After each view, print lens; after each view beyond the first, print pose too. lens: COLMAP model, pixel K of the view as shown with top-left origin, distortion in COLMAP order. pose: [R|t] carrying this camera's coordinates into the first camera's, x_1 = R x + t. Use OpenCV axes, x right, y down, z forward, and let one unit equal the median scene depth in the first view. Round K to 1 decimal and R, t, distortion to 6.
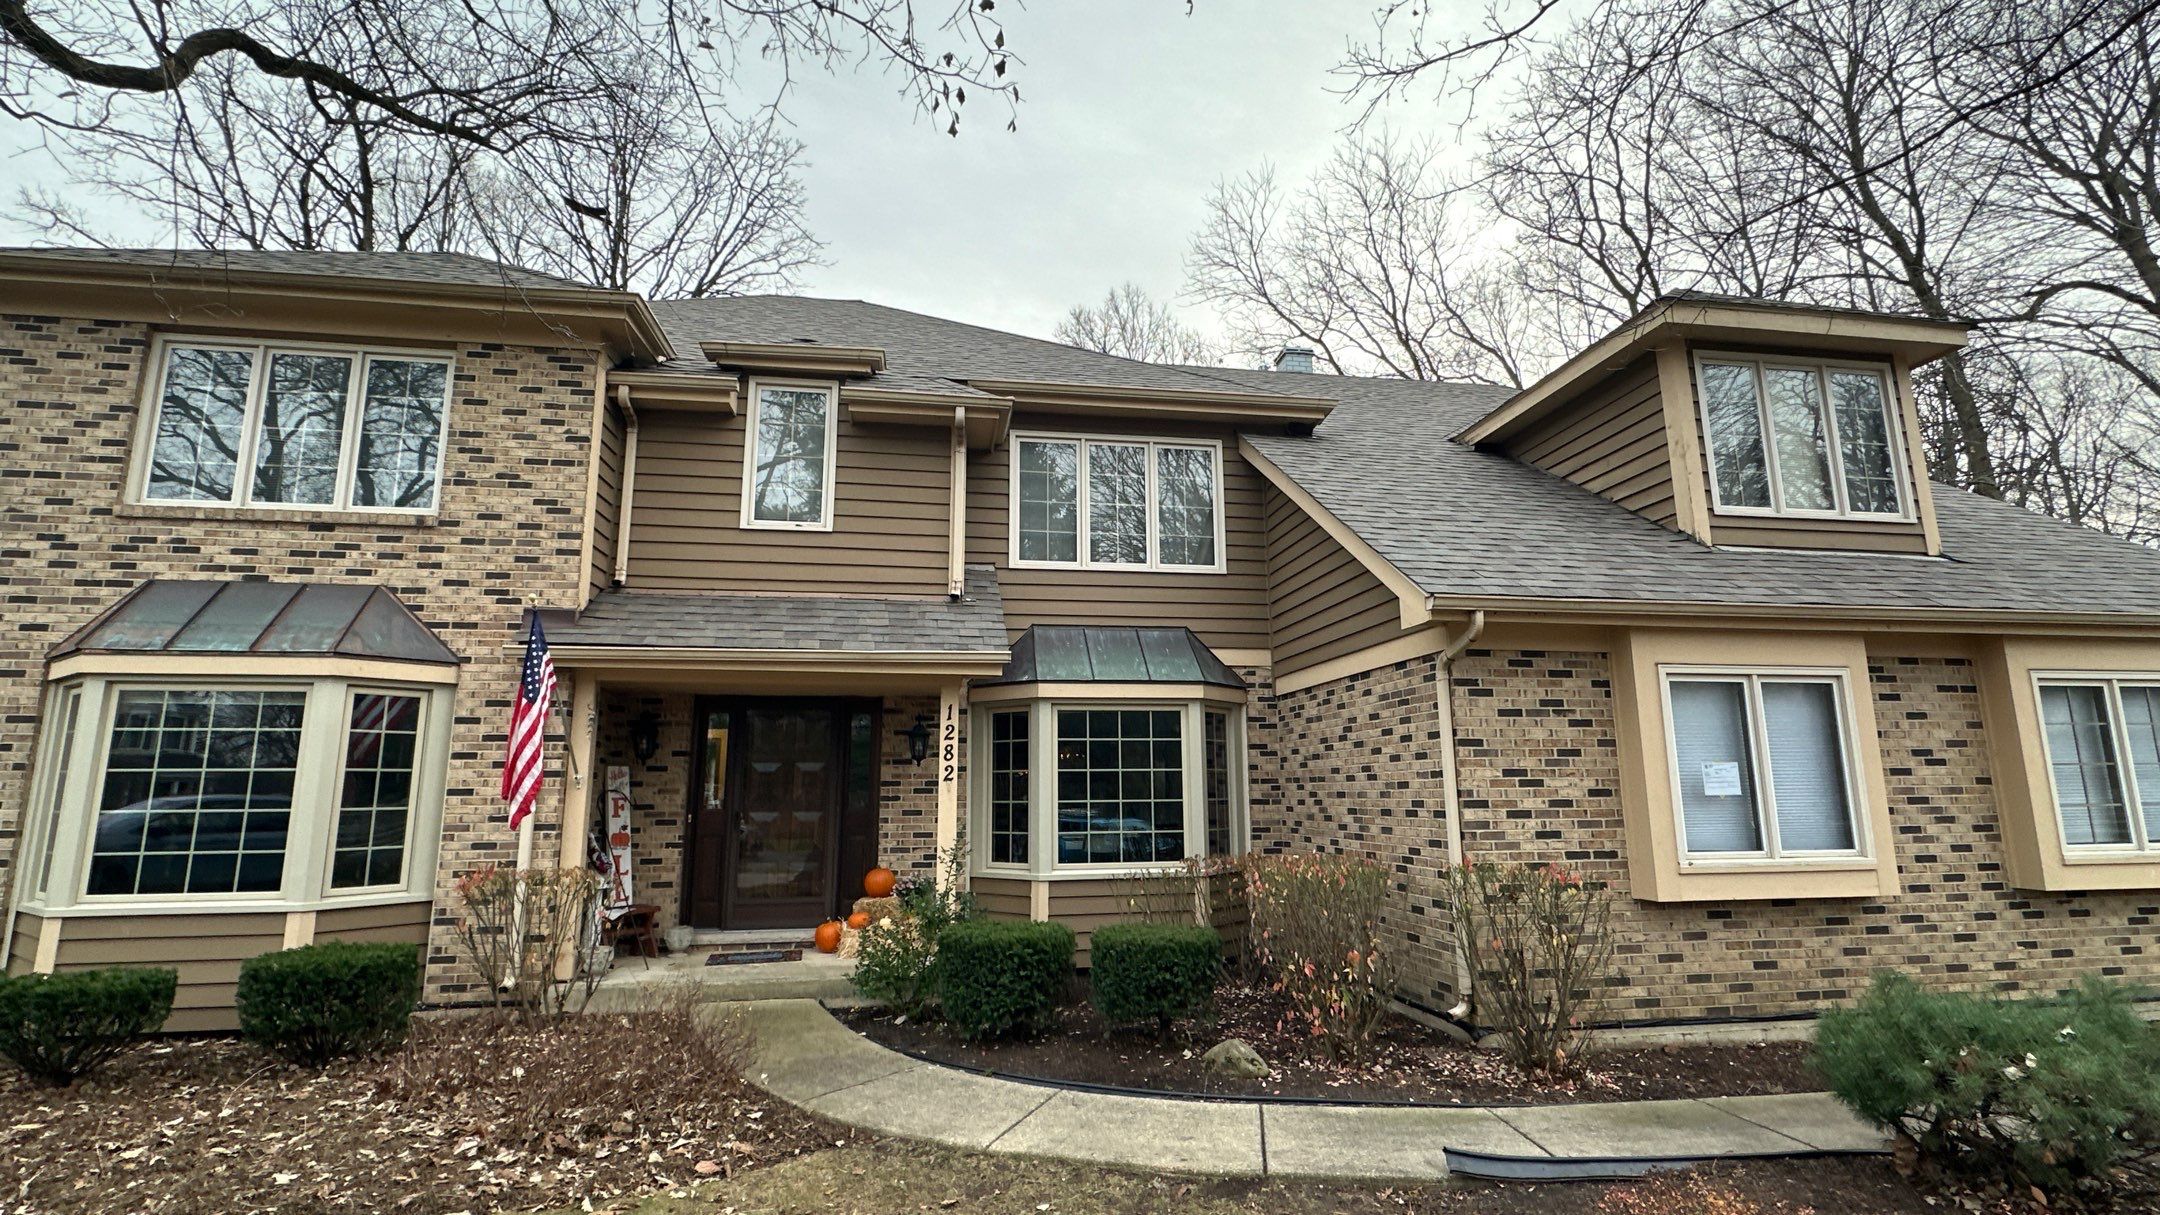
lens RADIAL K [[995.2, 0, 1080.0], [0, 995.2, 607.5], [0, 0, 1]] dist [0.000208, -0.000982]
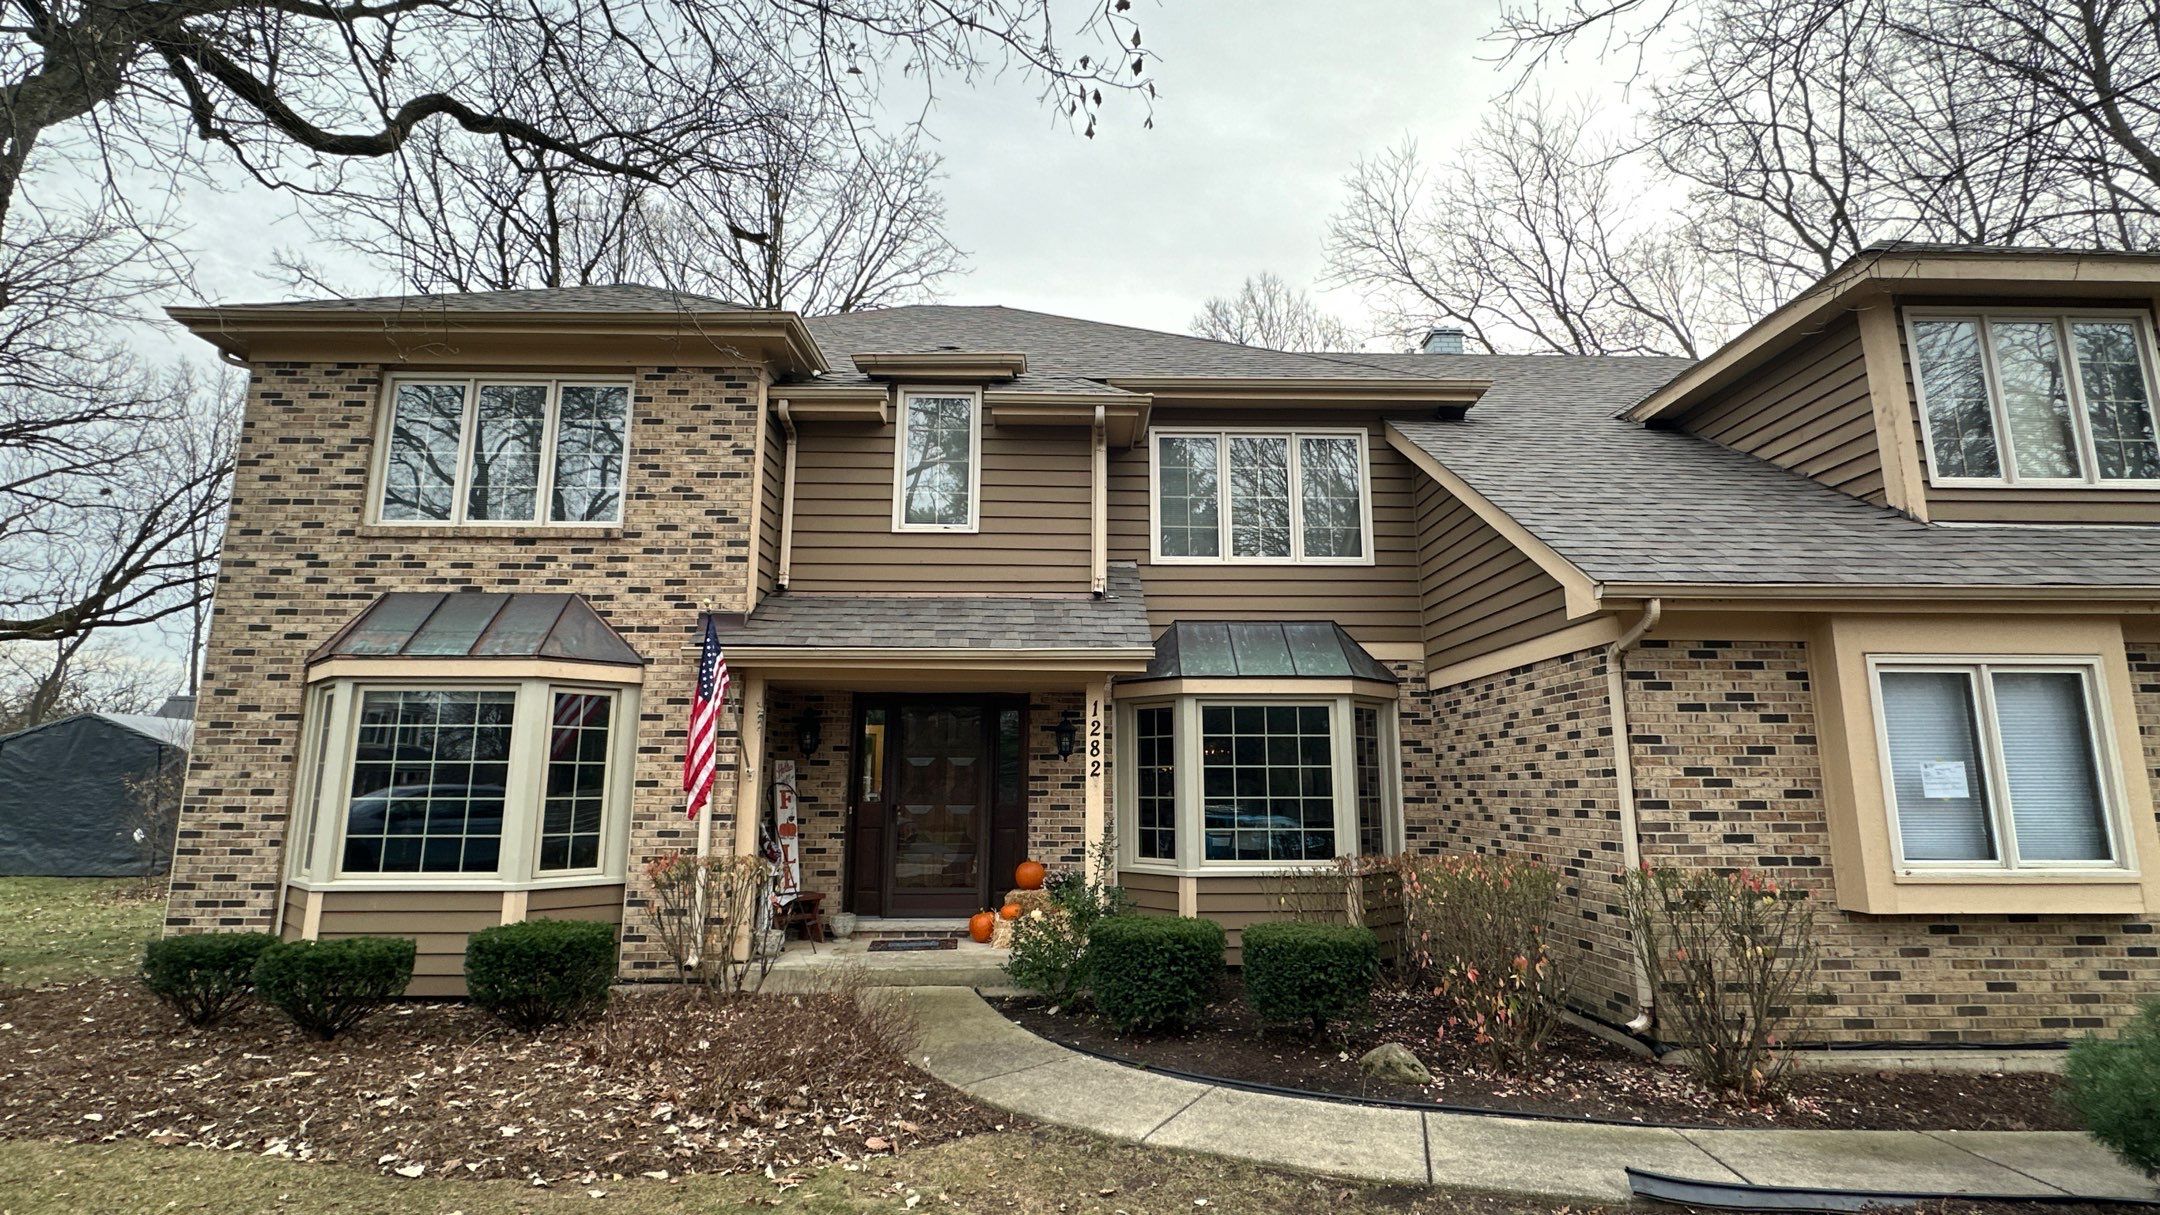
lens RADIAL K [[995.2, 0, 1080.0], [0, 995.2, 607.5], [0, 0, 1]] dist [0.000208, -0.000982]
pose [[0.990185, -0.016831, -0.138746, -0.004680], [0.017399, 0.999844, 0.002886, -0.000530], [0.138676, -0.005272, 0.990324, -0.003143]]
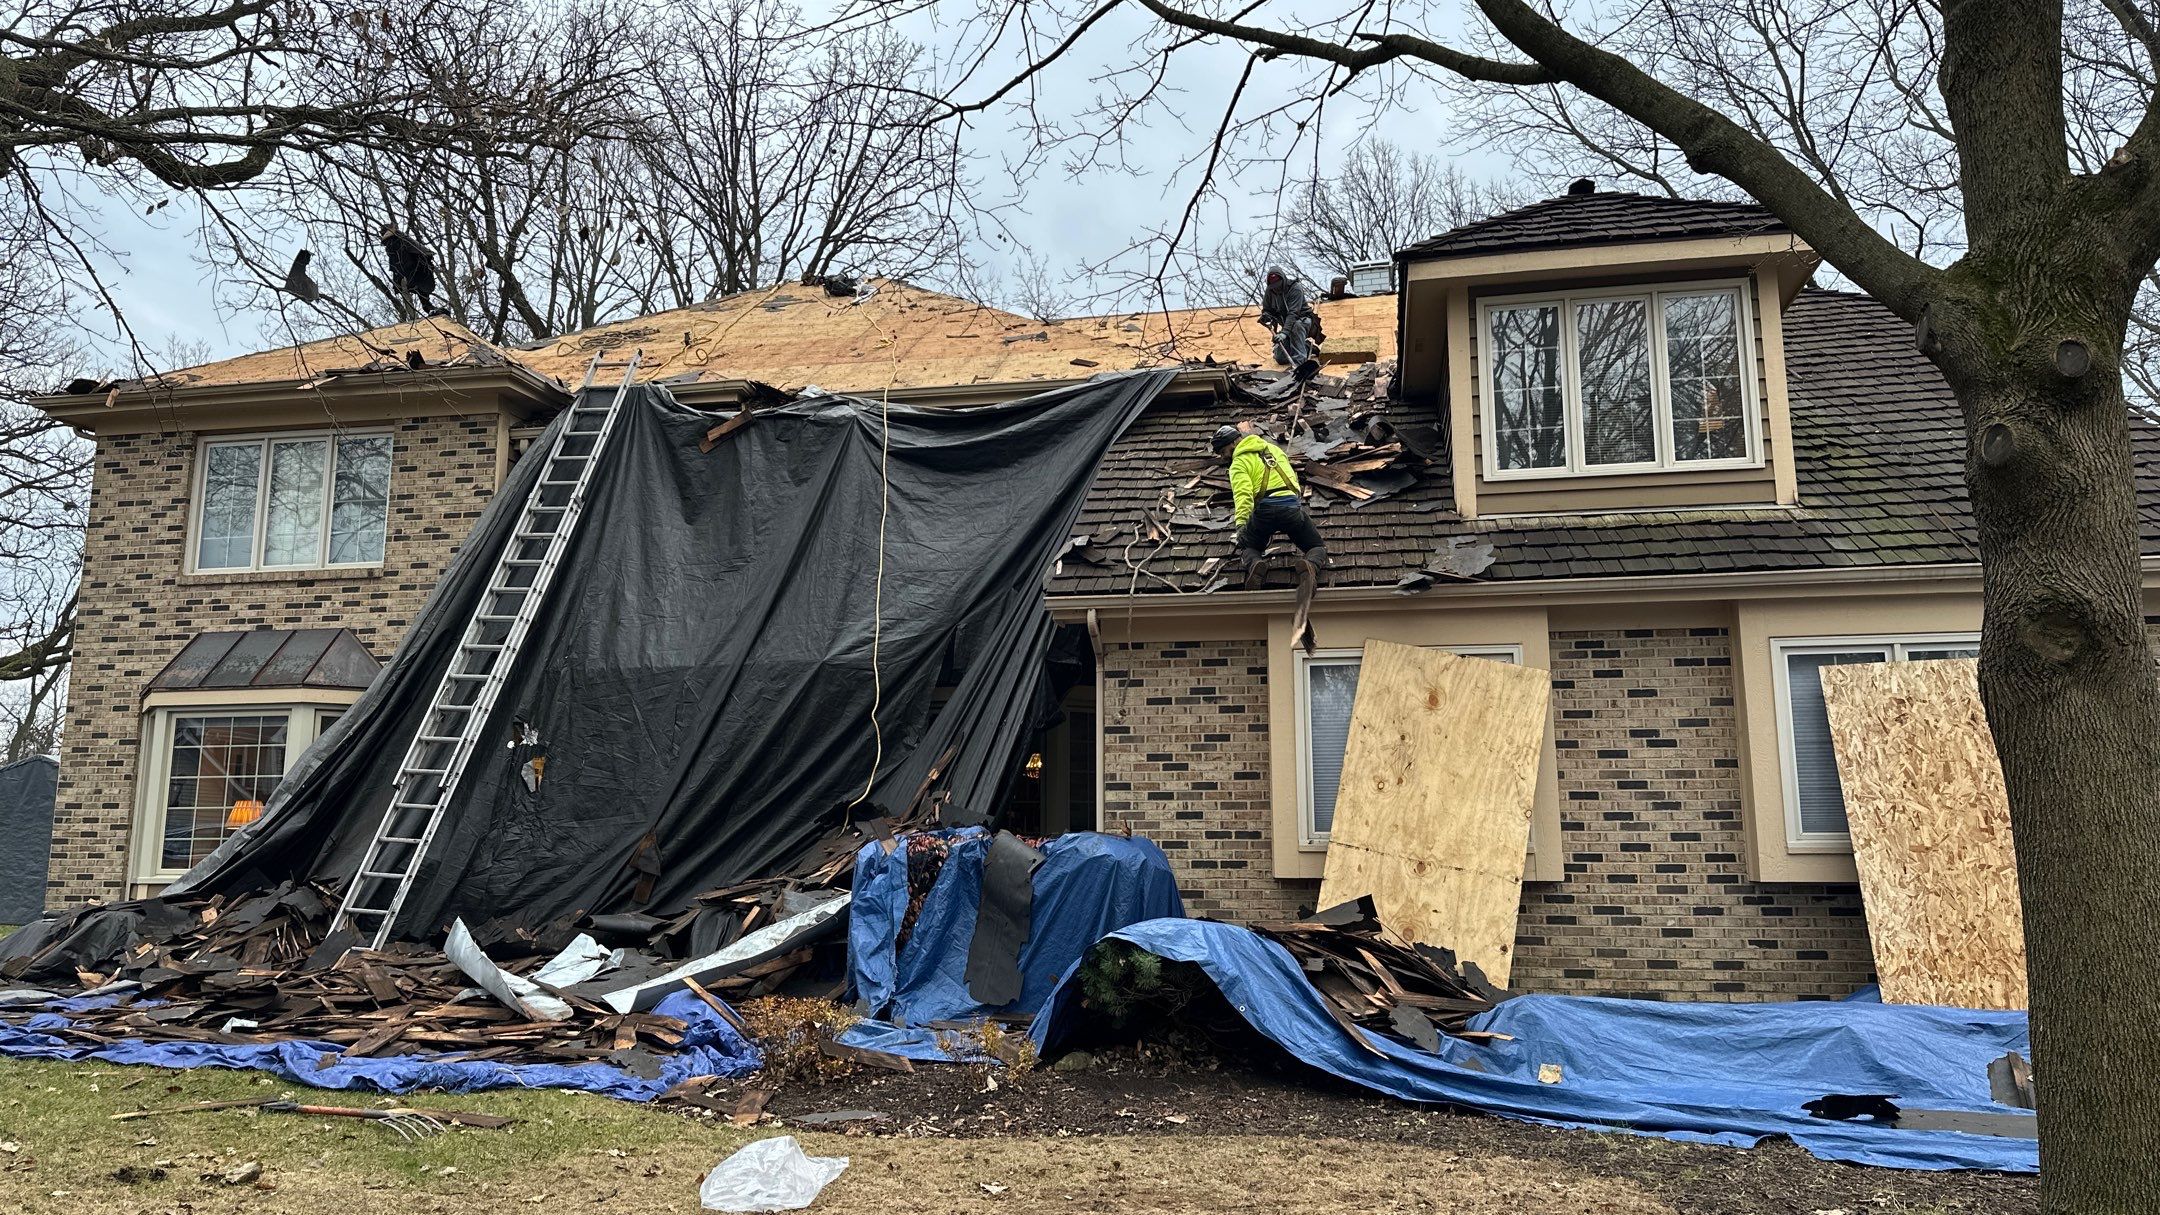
lens RADIAL K [[1510.2, 0, 1082.0], [0, 1510.2, 595.0], [0, 0, 1]] dist [0.132659, -0.209982]
pose [[0.938090, -0.054347, -0.342102, 0.836047], [0.056744, 0.998384, -0.003004, -0.006145], [0.341712, -0.016594, 0.939658, -0.491984]]
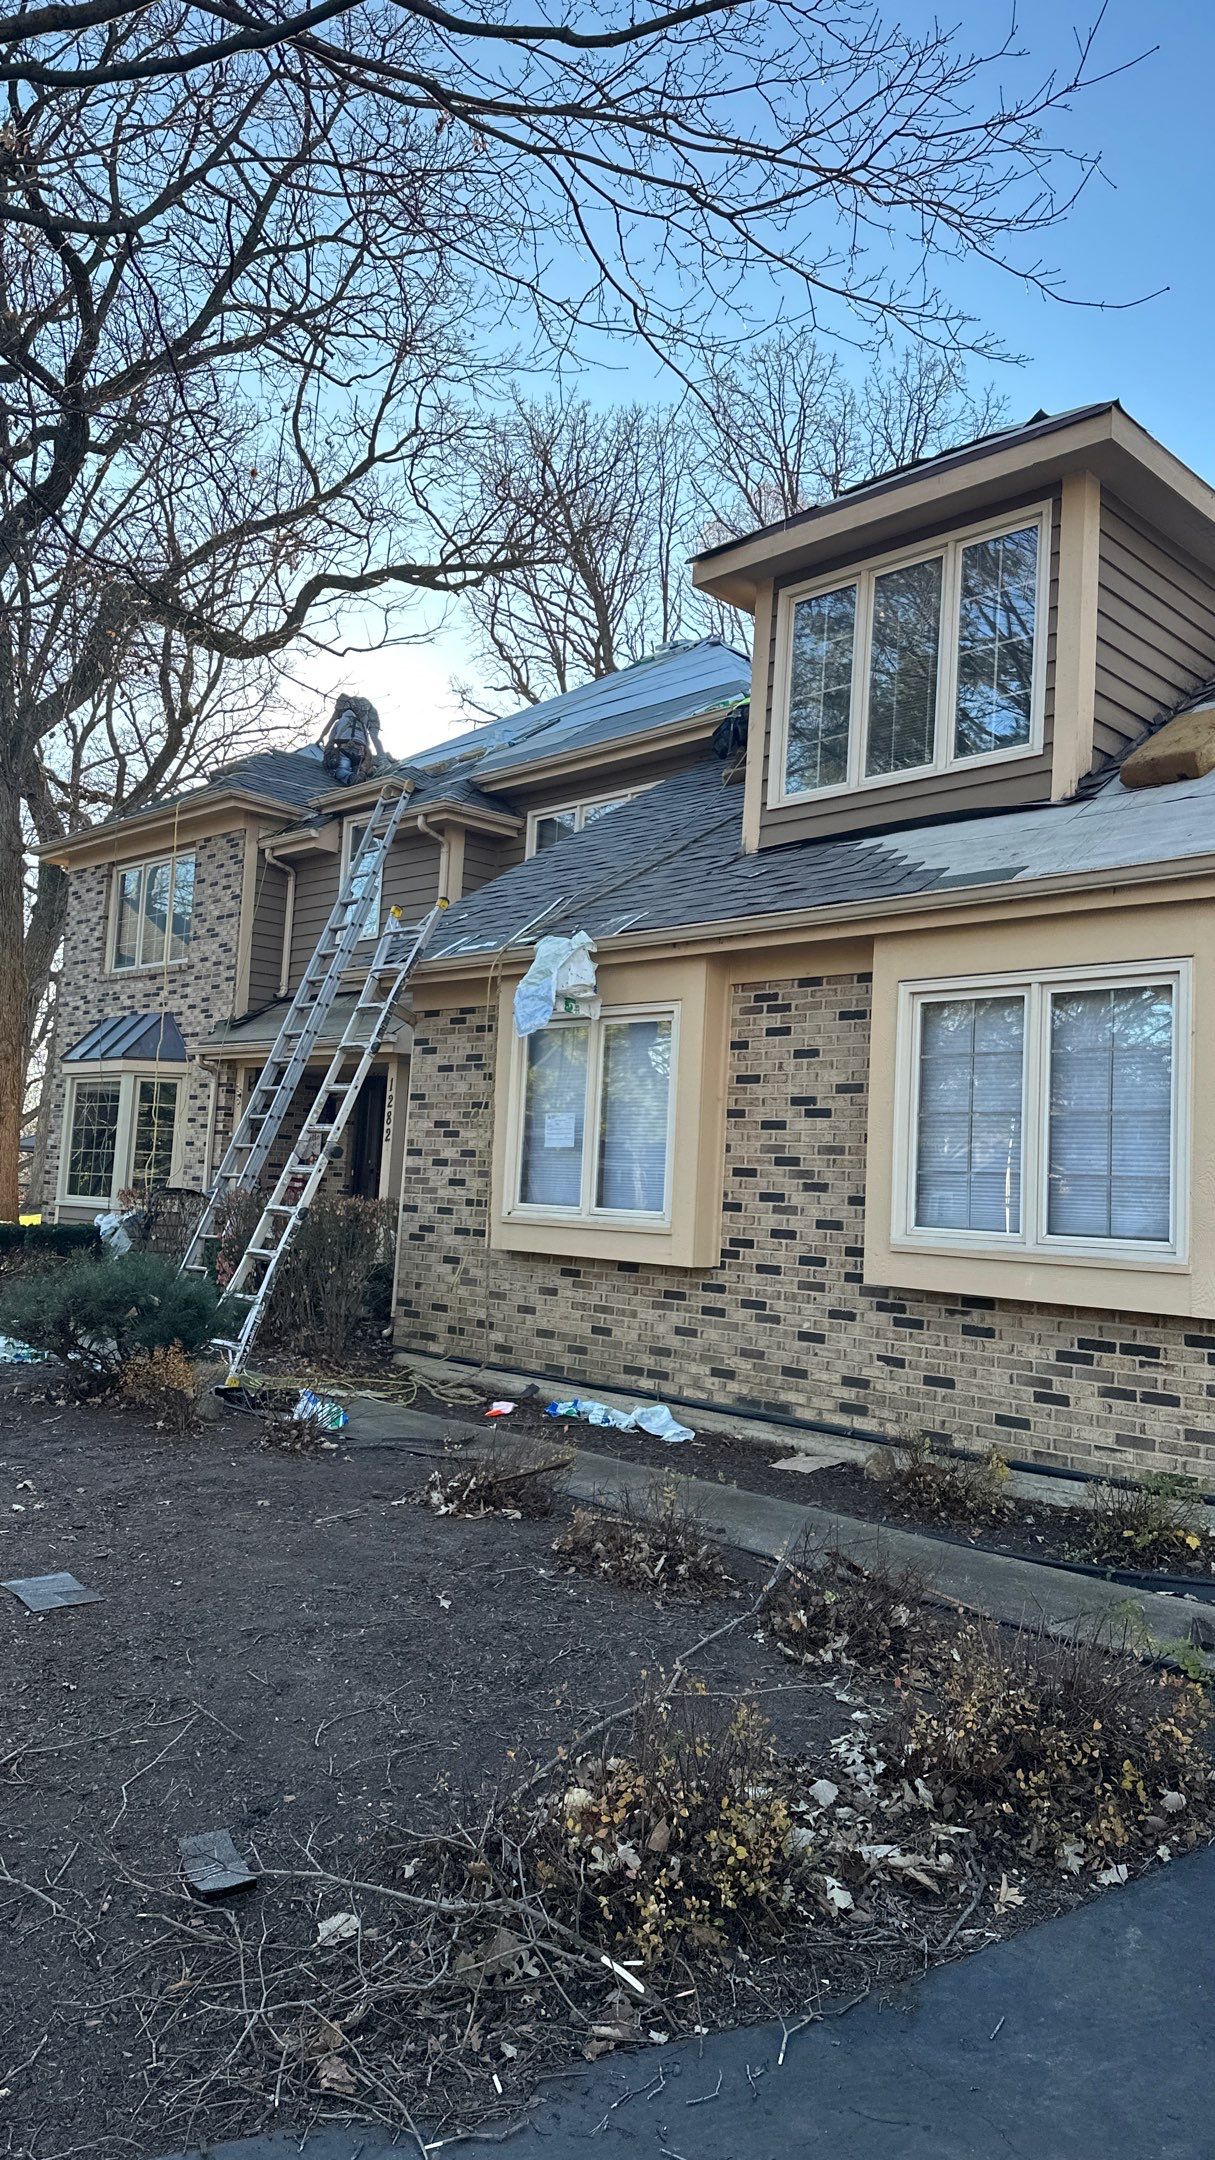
lens RADIAL K [[1483.0, 0, 615.2], [0, 1483.0, 1070.7], [0, 0, 1]] dist [0.139622, -0.192852]
pose [[0.576412, -0.033596, -0.816468, 1.673925], [0.094249, 0.995220, 0.025587, 0.078075], [0.811706, -0.091700, 0.576823, 0.216698]]
